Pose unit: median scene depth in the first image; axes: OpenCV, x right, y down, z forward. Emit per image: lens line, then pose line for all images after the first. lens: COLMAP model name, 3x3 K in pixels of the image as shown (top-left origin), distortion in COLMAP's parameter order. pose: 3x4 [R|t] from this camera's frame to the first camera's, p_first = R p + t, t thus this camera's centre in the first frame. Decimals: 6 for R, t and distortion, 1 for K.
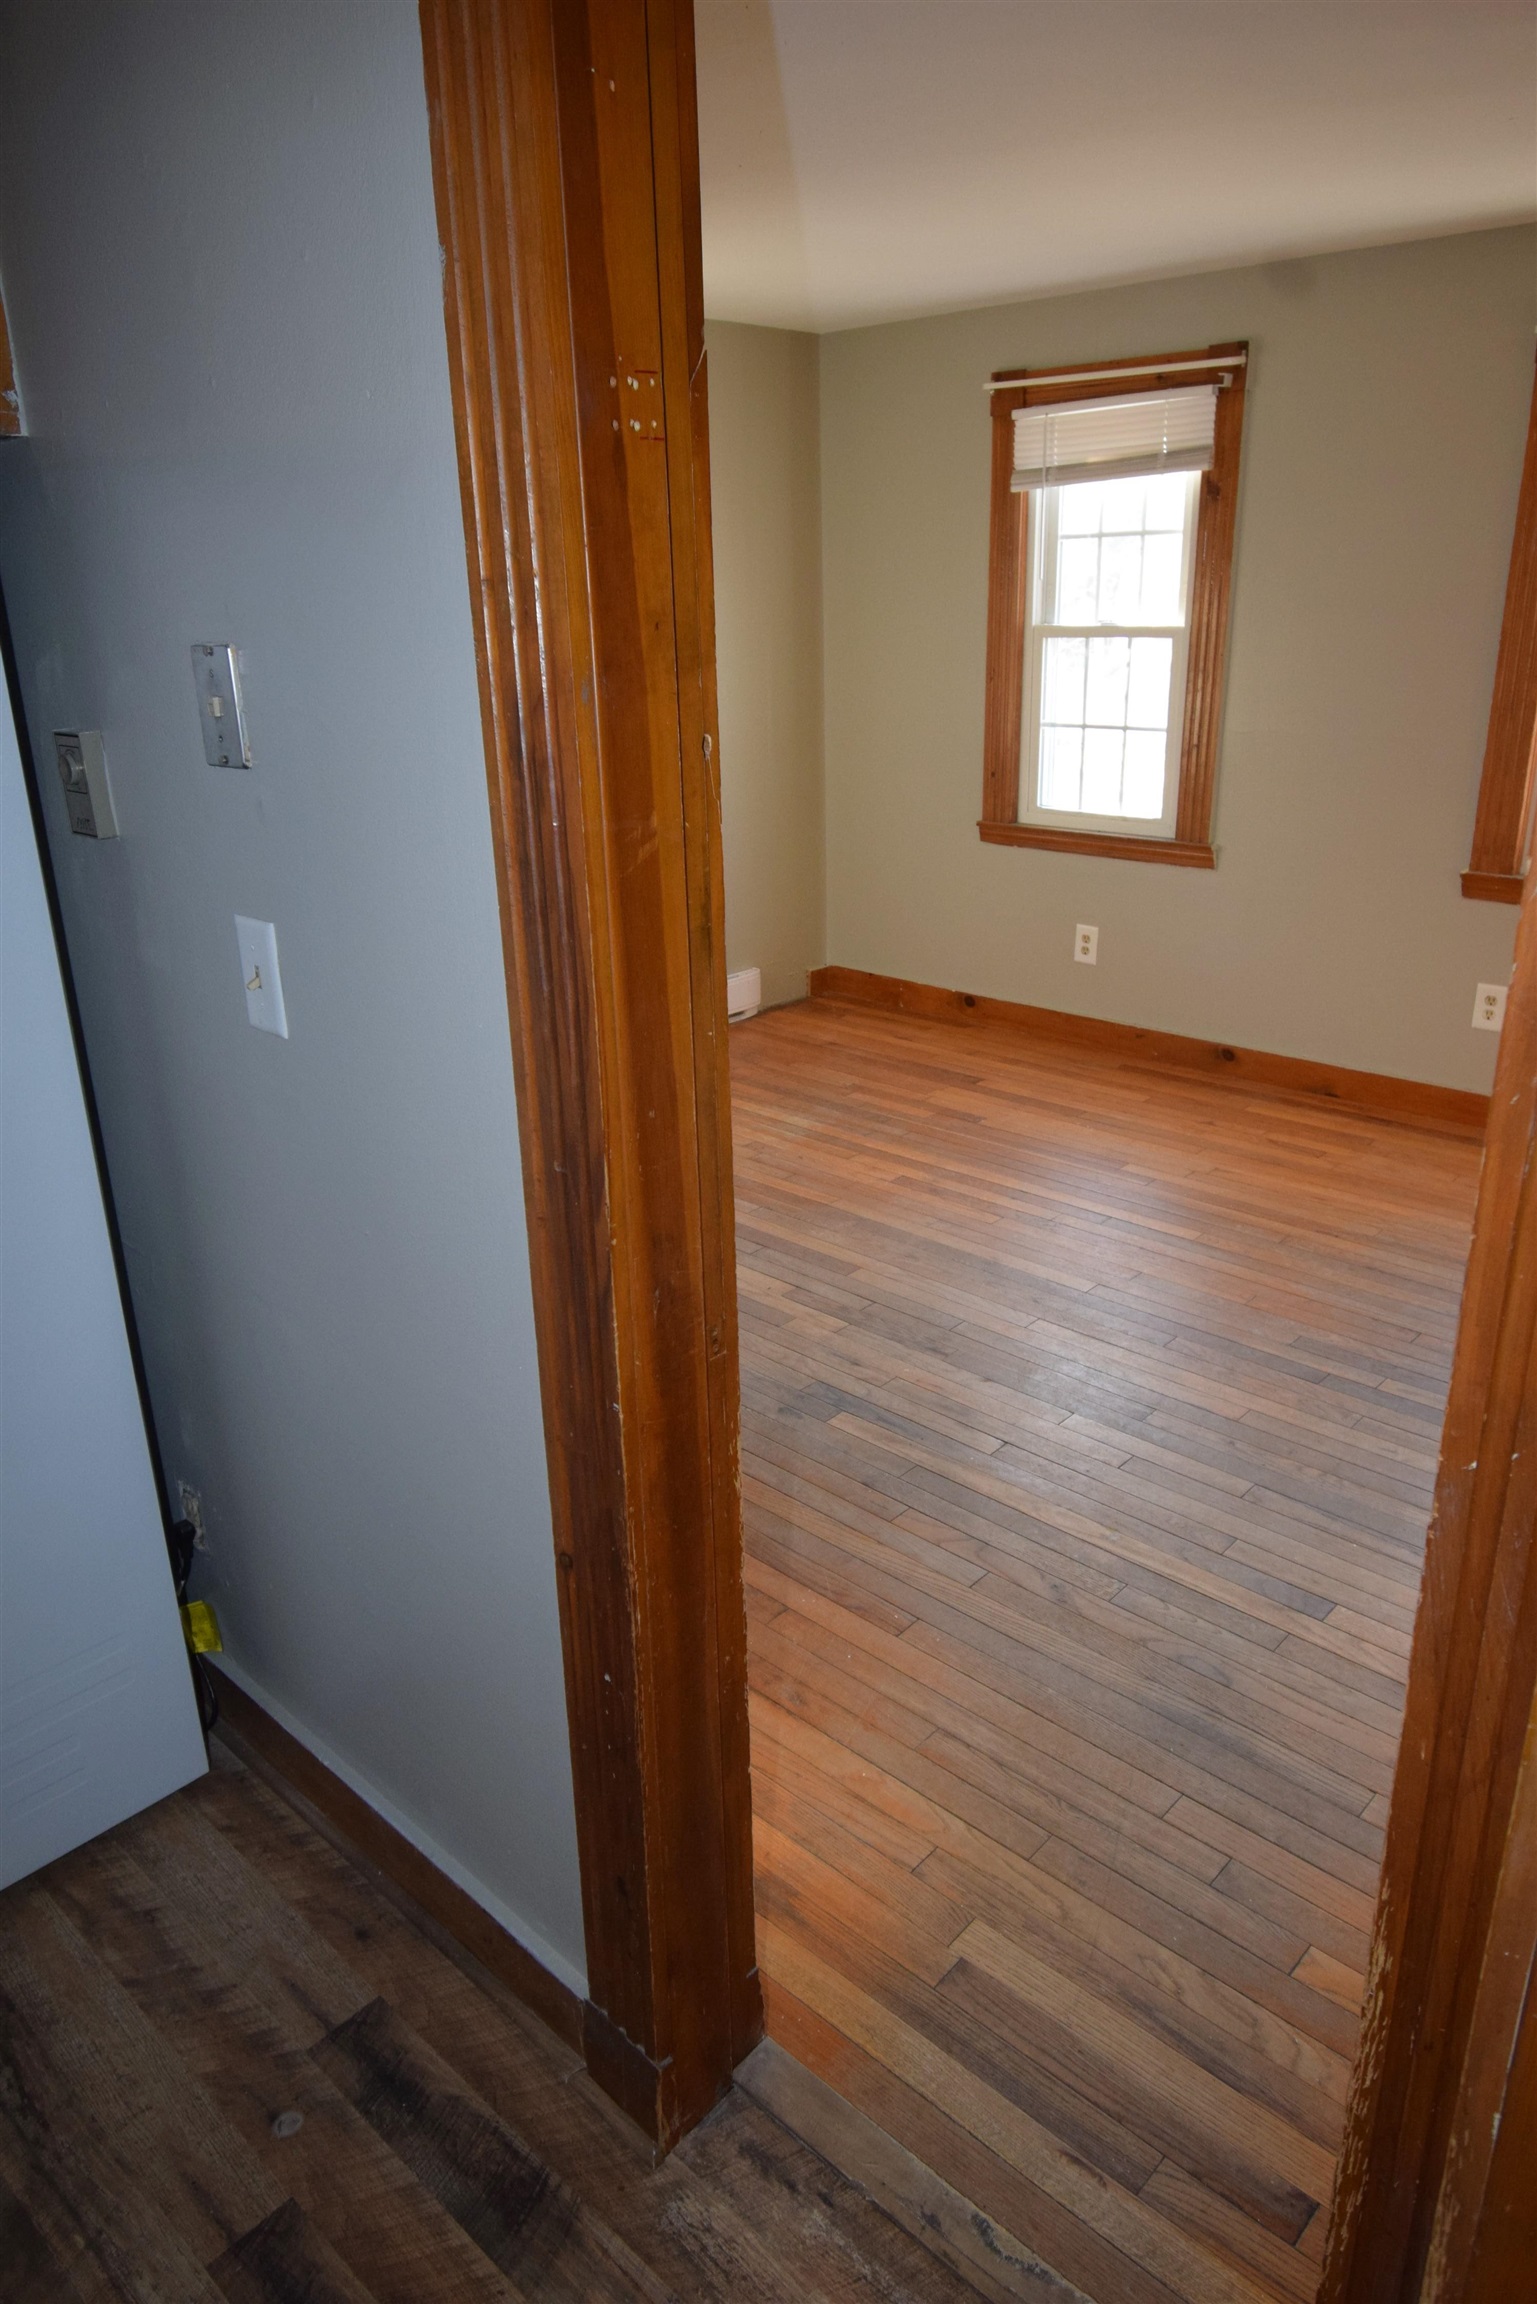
lens RADIAL K [[1532.5, 0, 768.5], [0, 1532.5, 1152.0], [0, 0, 1]] dist [-0.000234, -0.003187]
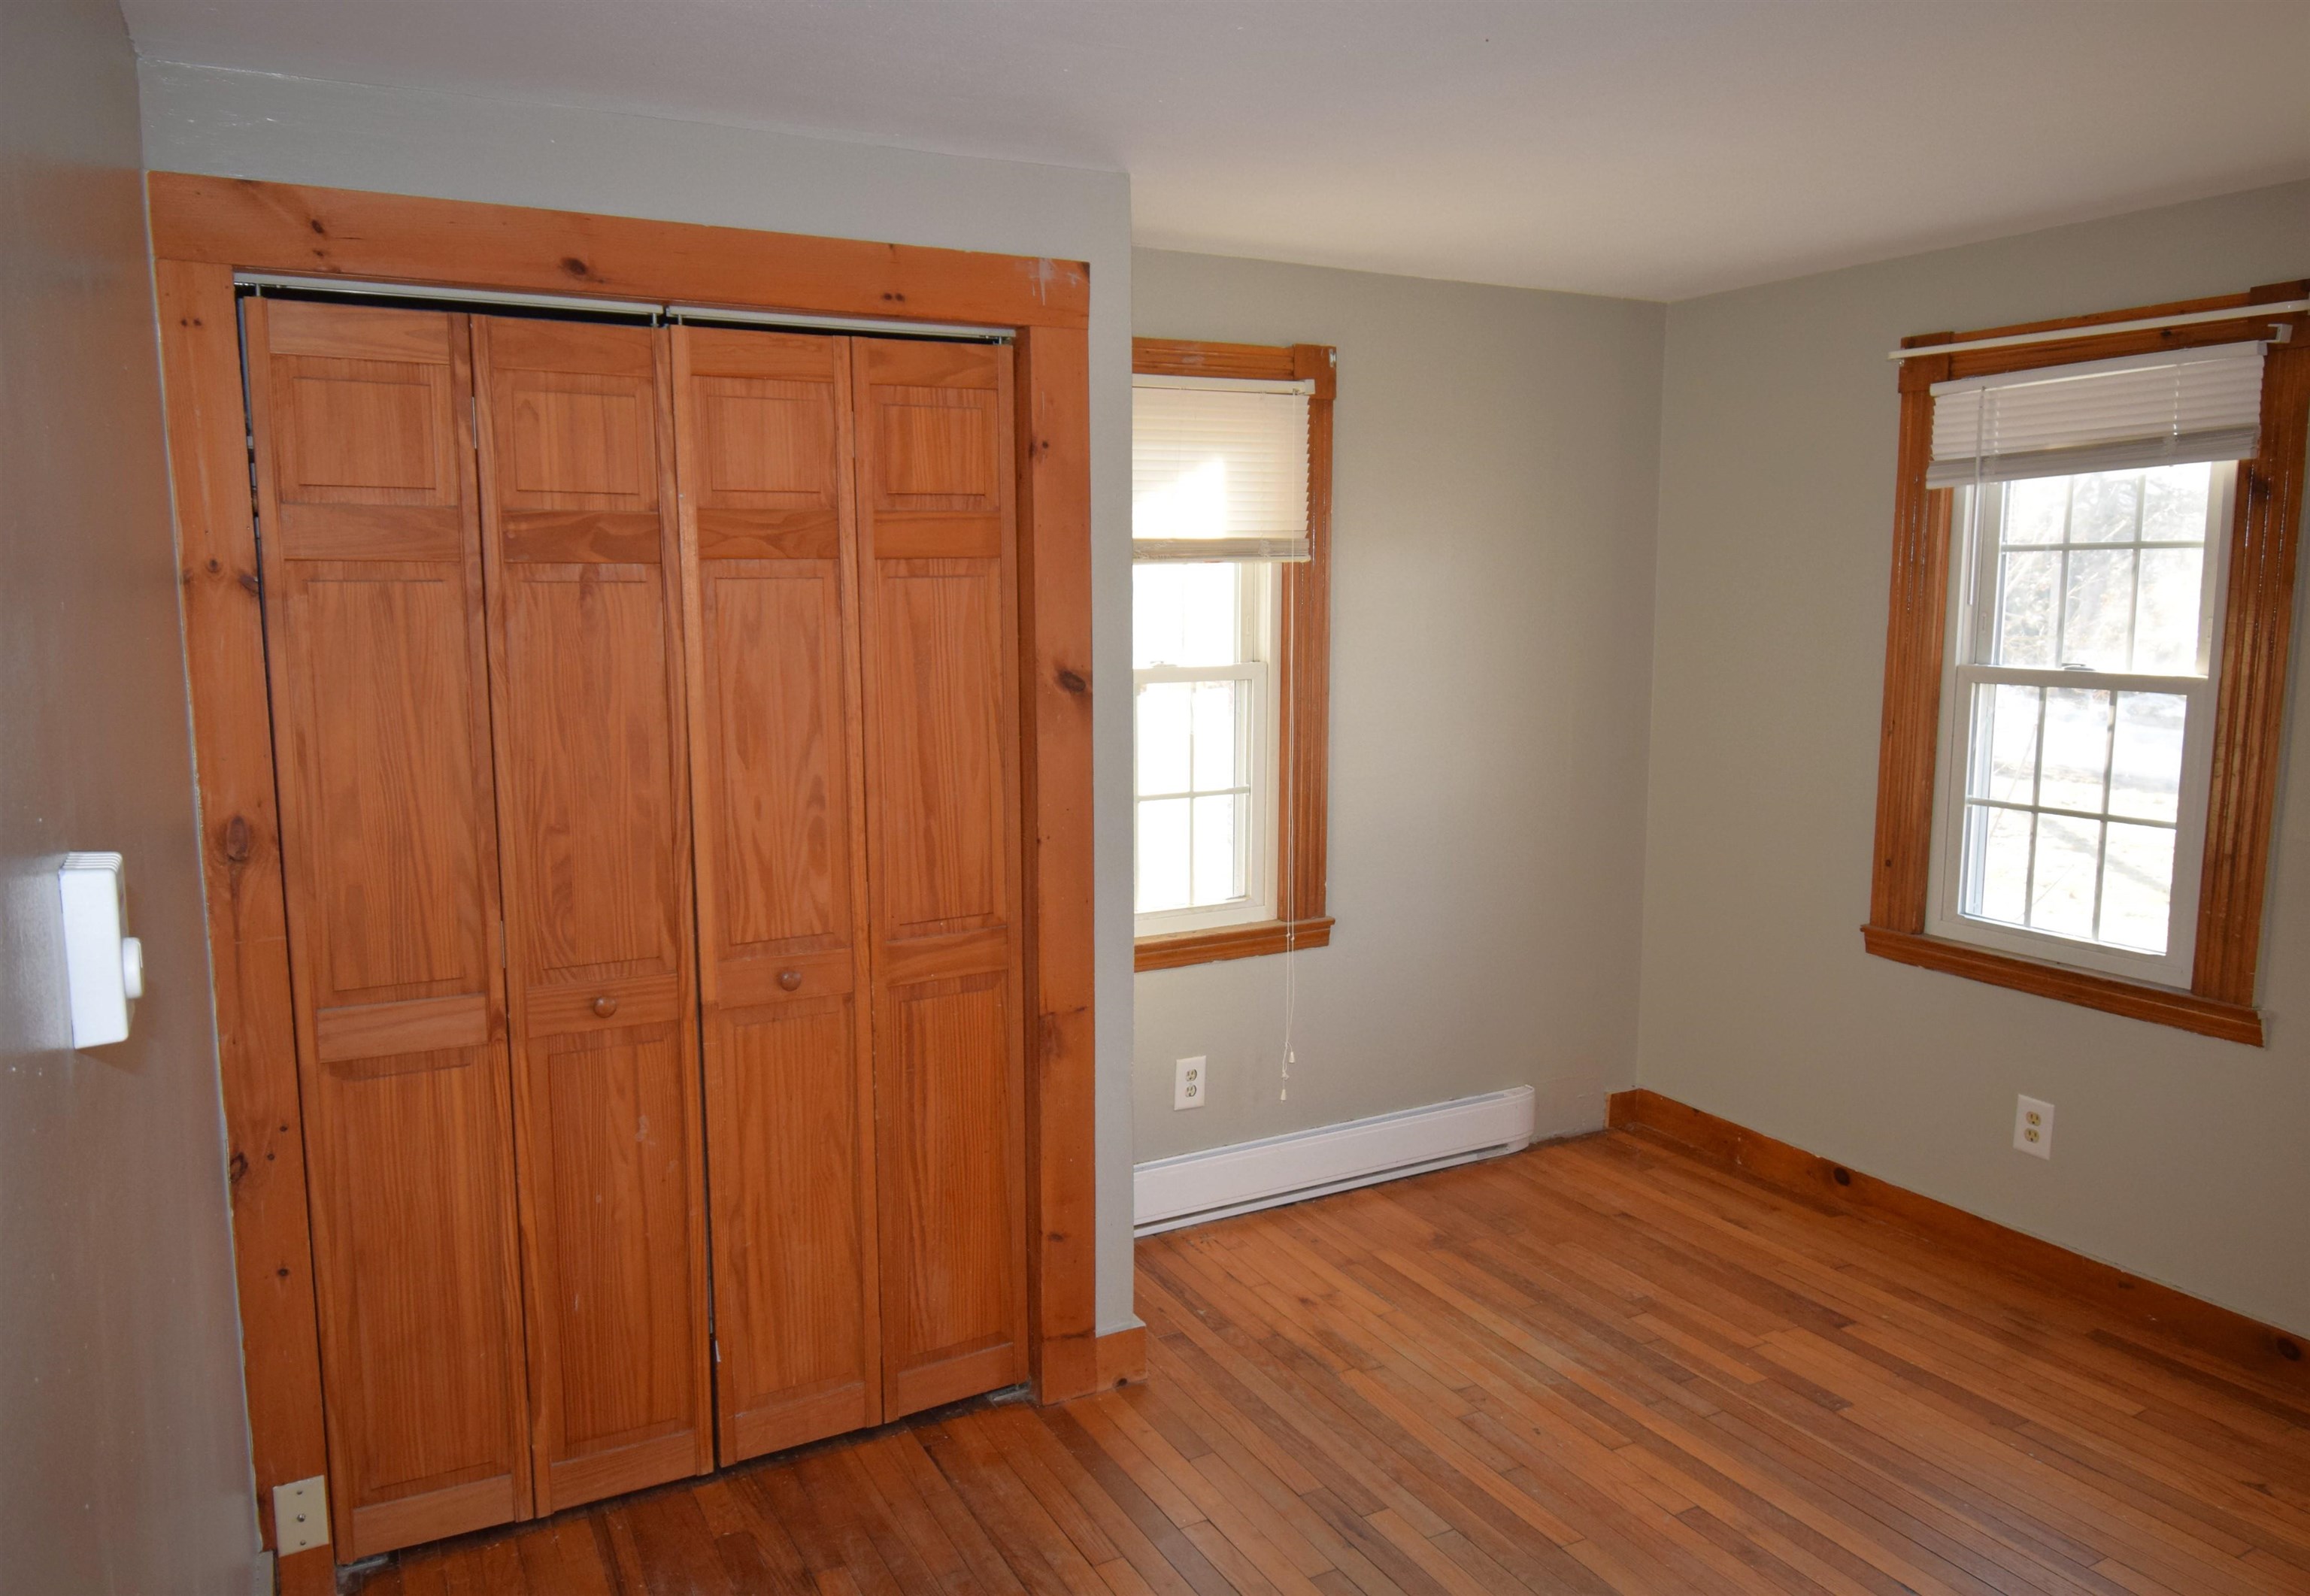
lens RADIAL K [[1573.0, 0, 1121.9], [0, 1573.0, 783.0], [0, 0, 1]] dist [0.020499, -0.034781]
pose [[0.945969, 0.063637, -0.317951, 0.044823], [-0.134111, 0.969539, -0.204958, -0.093121], [0.295223, 0.236525, 0.925688, 0.232320]]
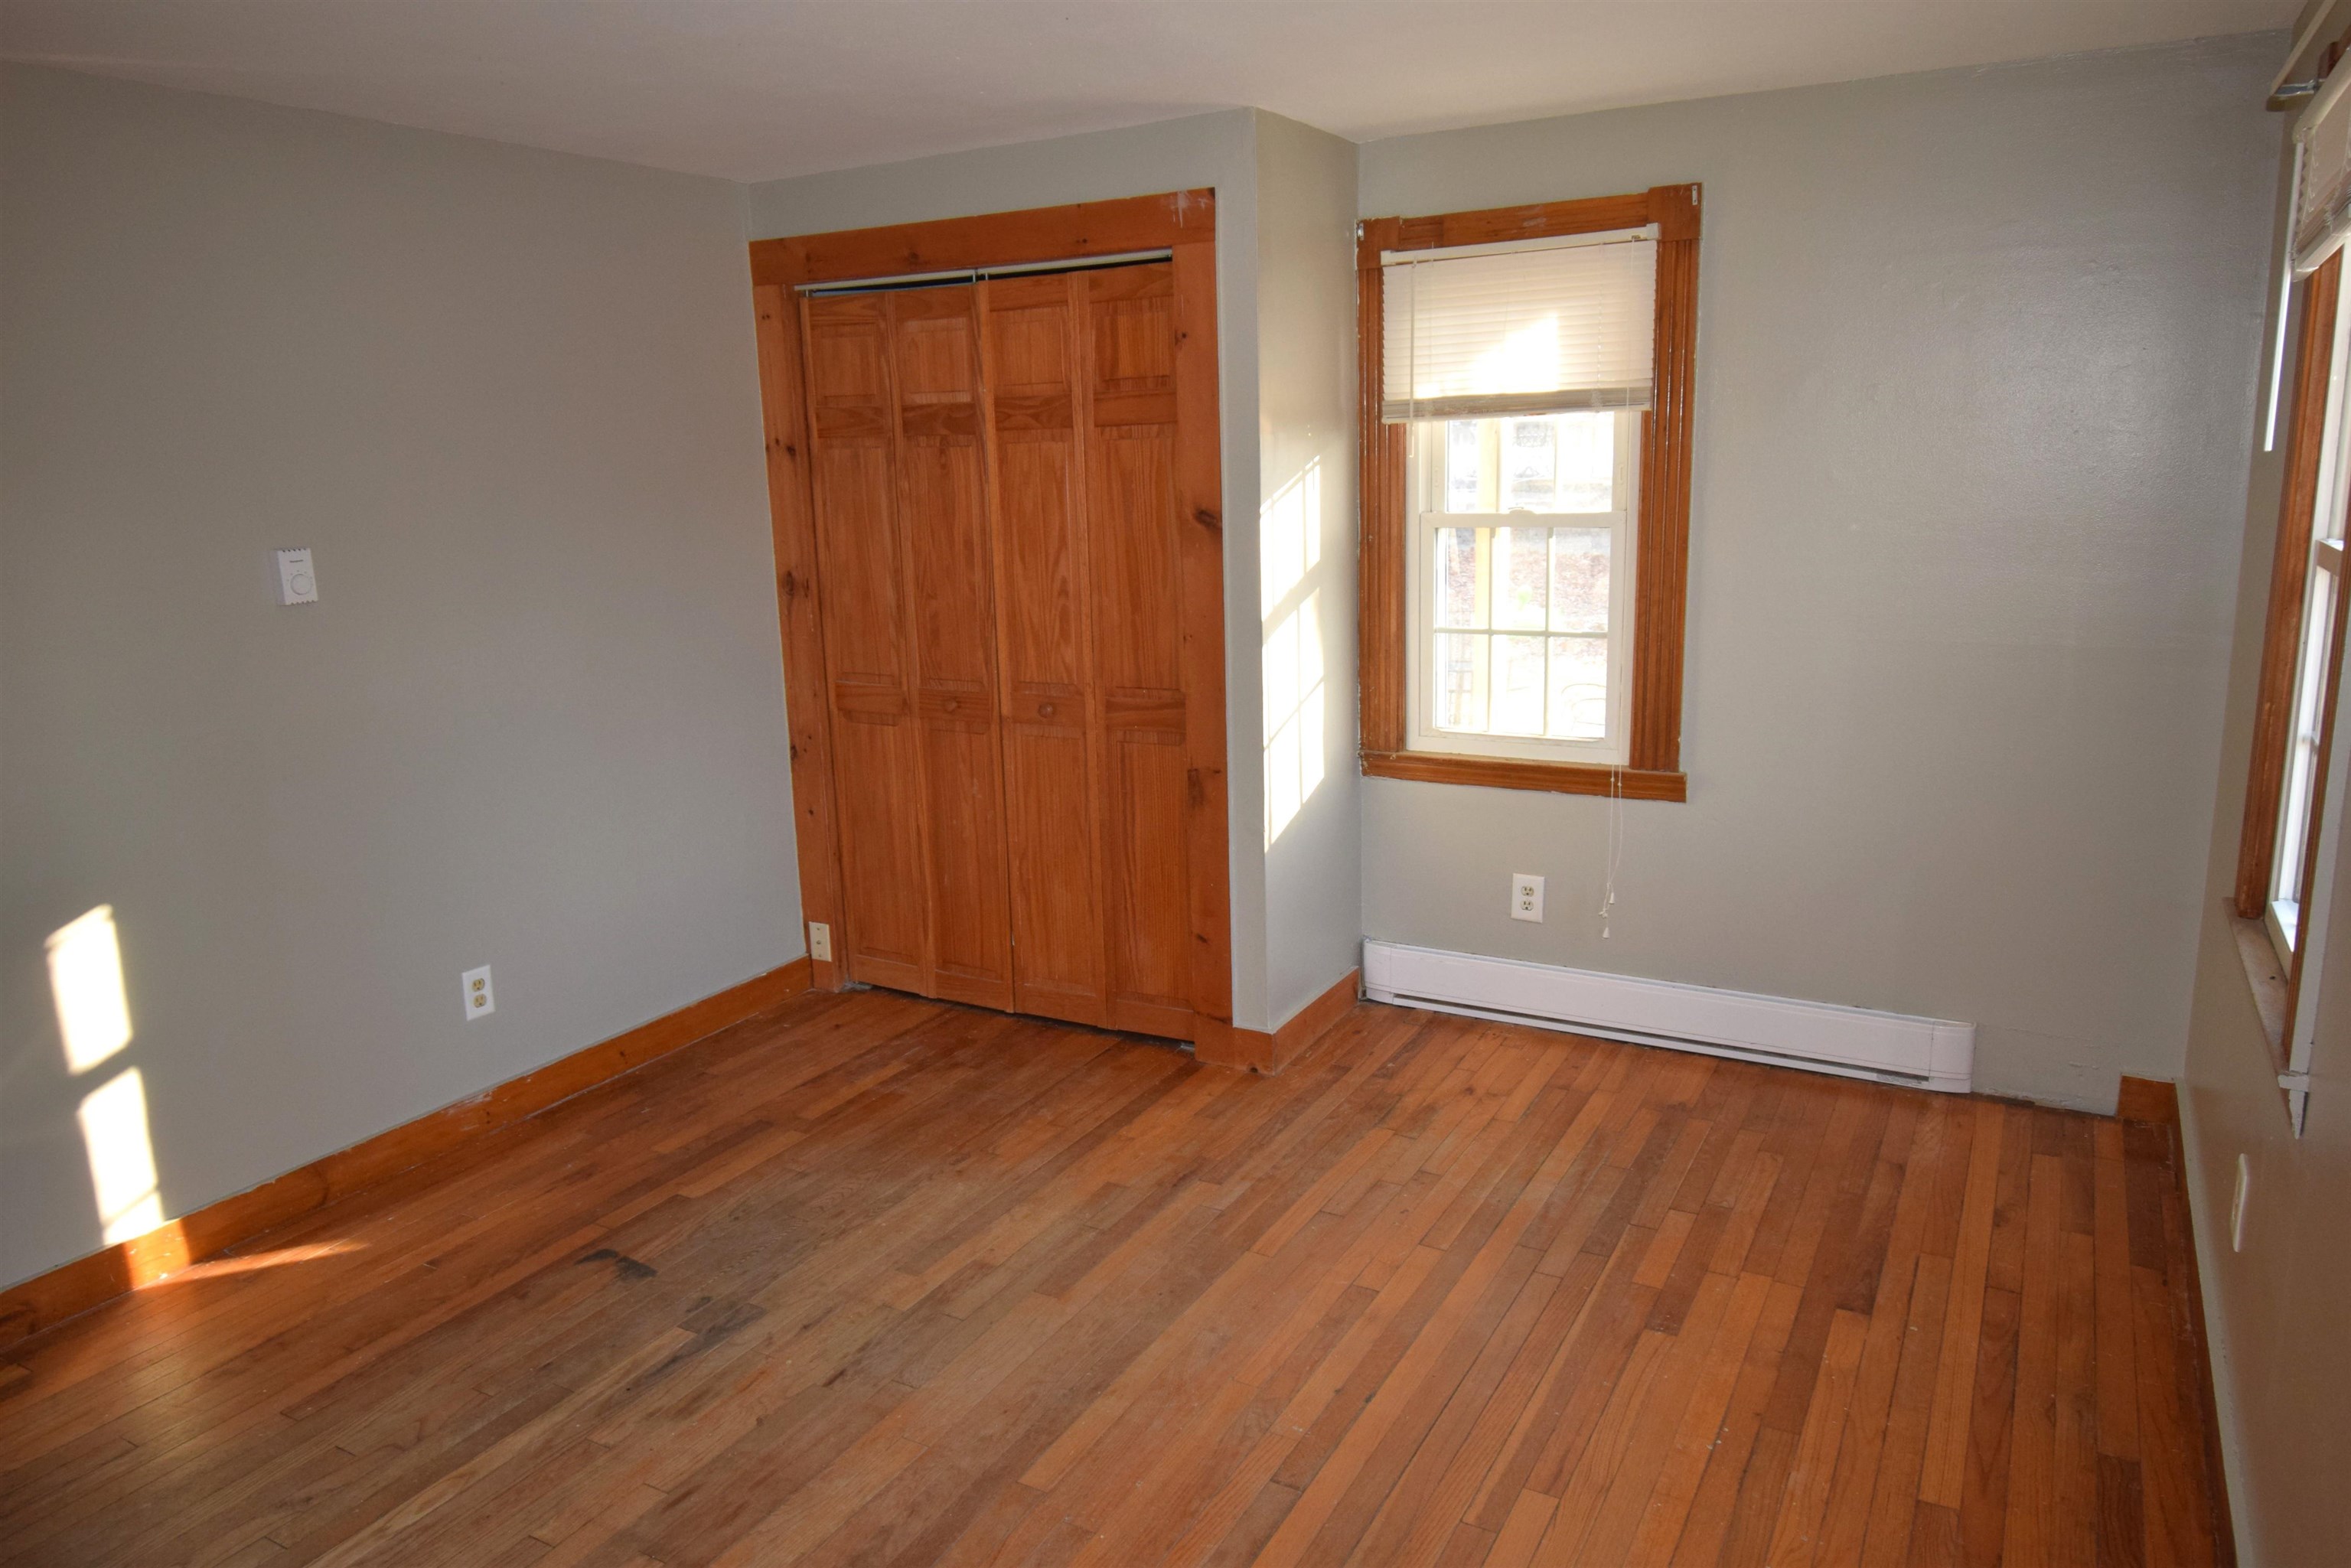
lens RADIAL K [[1563.7, 0, 1197.2], [0, 1563.7, 774.9], [0, 0, 1]] dist [-0.000234, -0.003187]
pose [[0.242301, 0.219224, -0.945109, 0.589944], [-0.326576, 0.935721, 0.133321, -0.232530], [0.913585, 0.276346, 0.298320, 0.569365]]
